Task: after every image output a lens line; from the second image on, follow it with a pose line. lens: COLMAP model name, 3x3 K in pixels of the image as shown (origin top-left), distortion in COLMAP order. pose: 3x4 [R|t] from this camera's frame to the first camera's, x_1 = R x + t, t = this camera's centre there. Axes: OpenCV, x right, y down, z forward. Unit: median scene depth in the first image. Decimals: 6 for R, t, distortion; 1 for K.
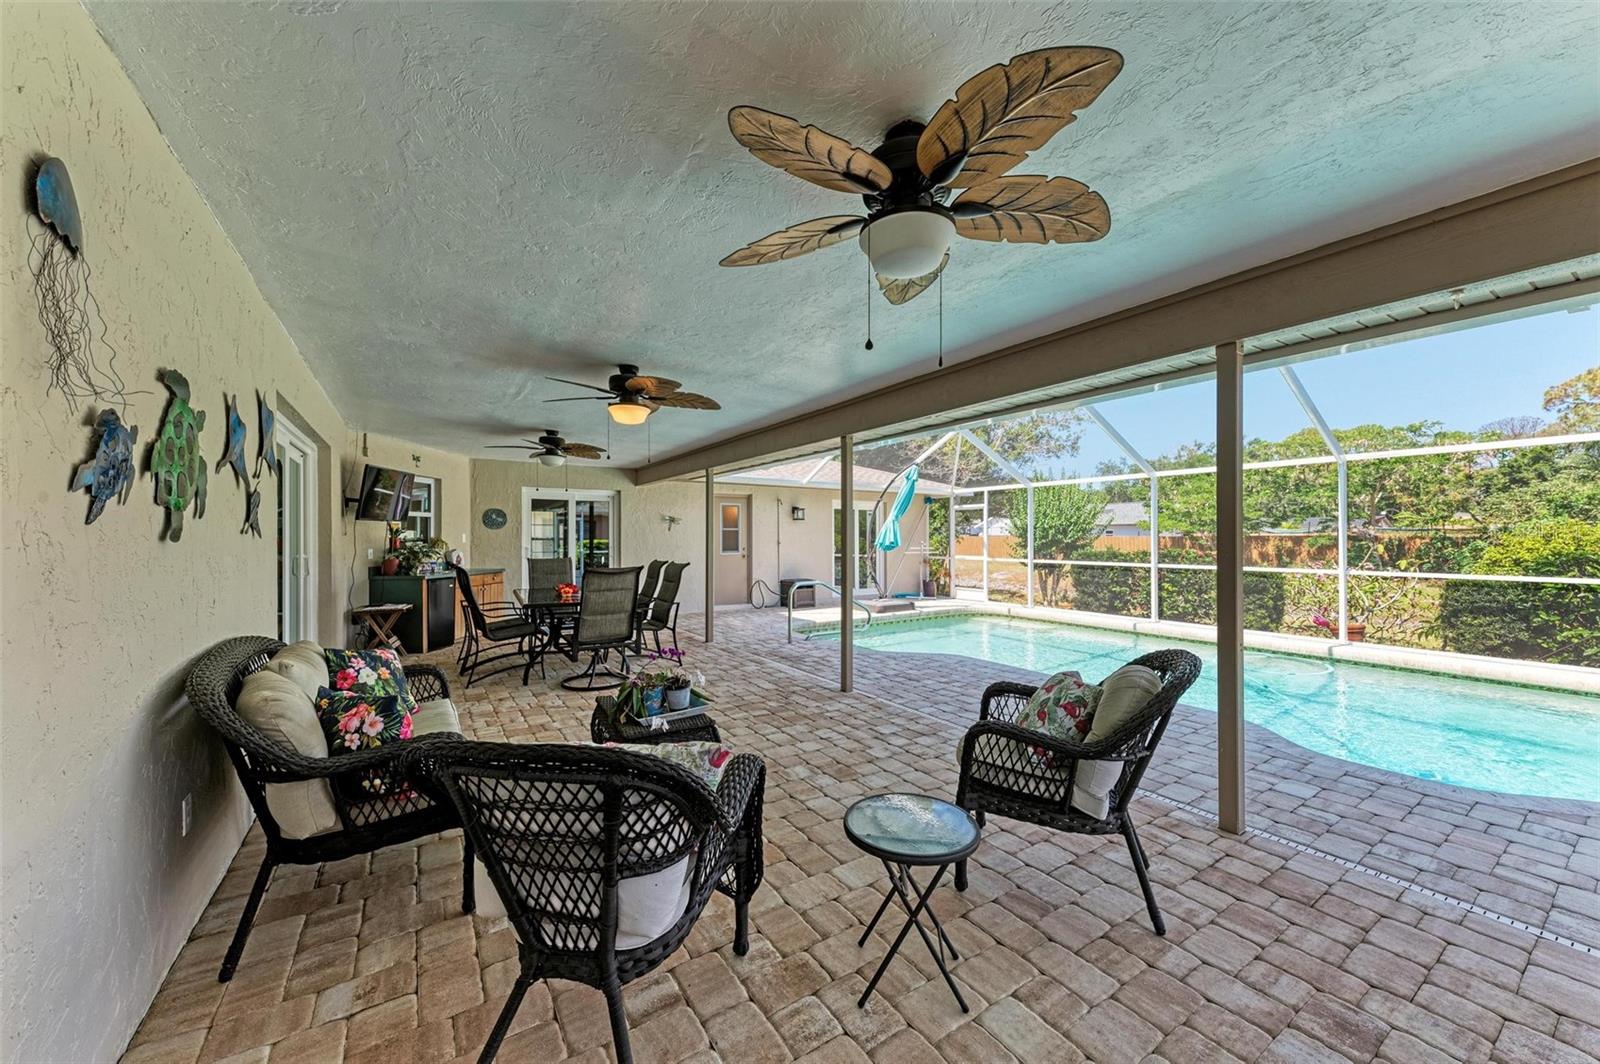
lens RADIAL K [[582.9, 0, 801.3], [0, 582.9, 536.1], [0, 0, 1]] dist [0.017325, -0.005236]
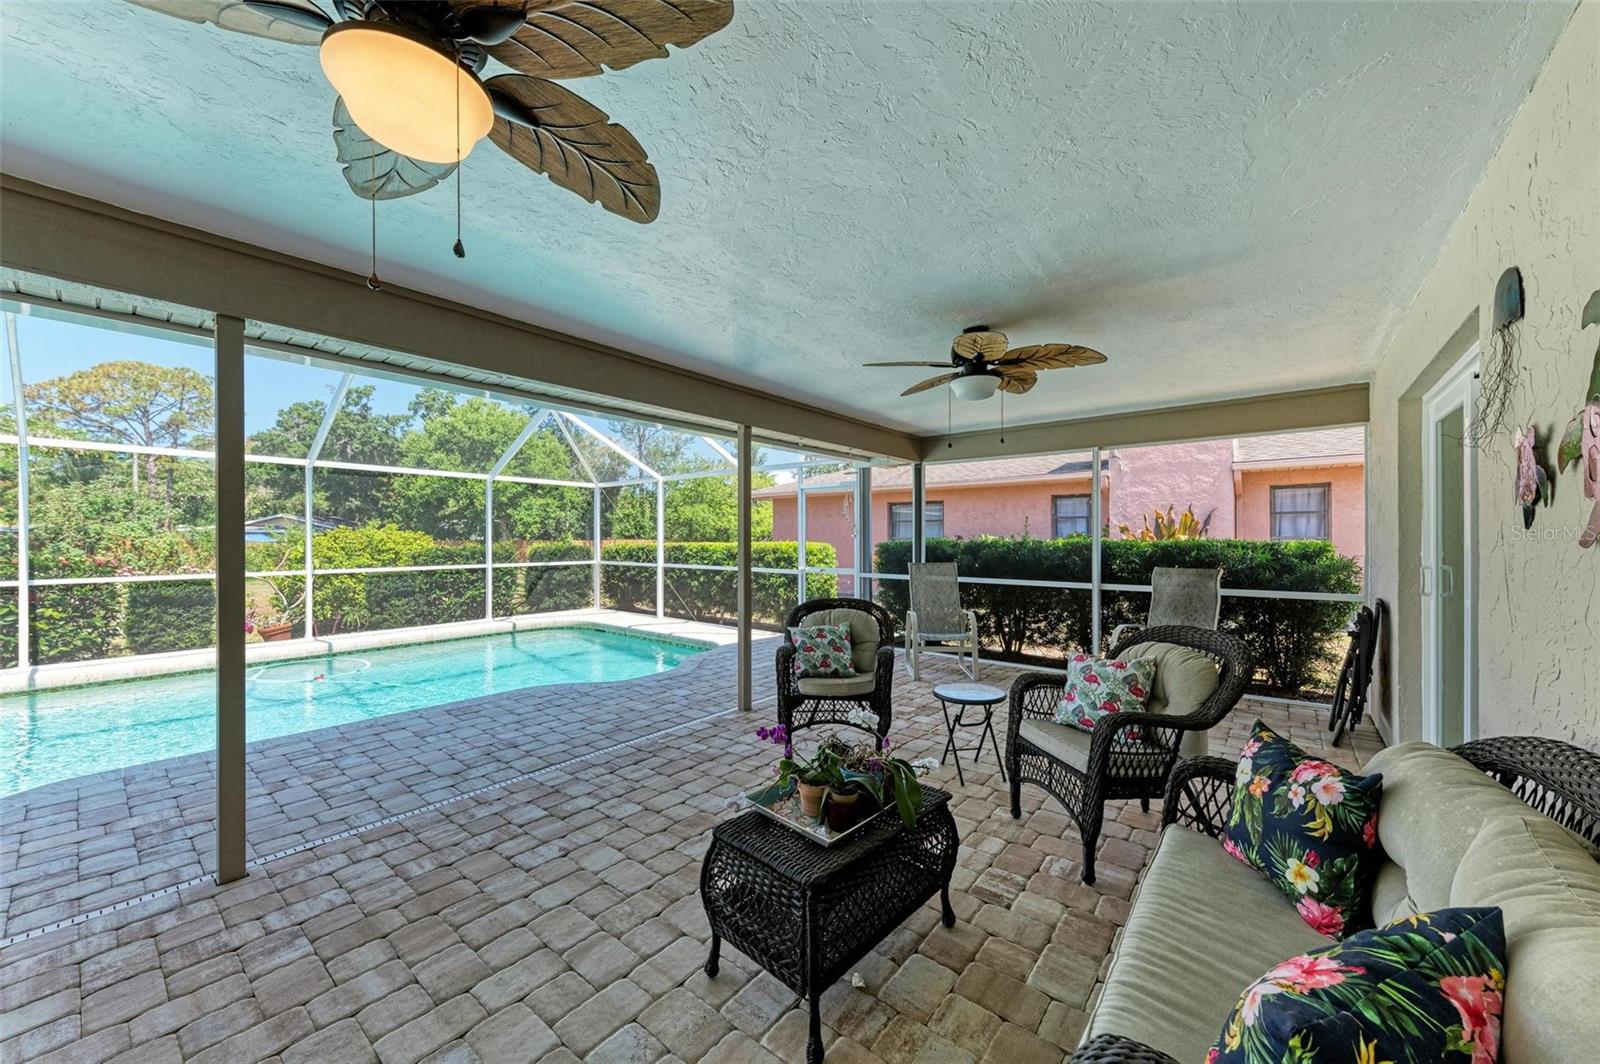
lens RADIAL K [[582.9, 0, 801.3], [0, 582.9, 536.1], [0, 0, 1]] dist [0.017325, -0.005236]
pose [[-0.304330, 0.004240, 0.952557, -0.251445], [-0.002567, 0.999983, -0.005271, 0.000400], [-0.952563, -0.004049, -0.304314, 0.364515]]
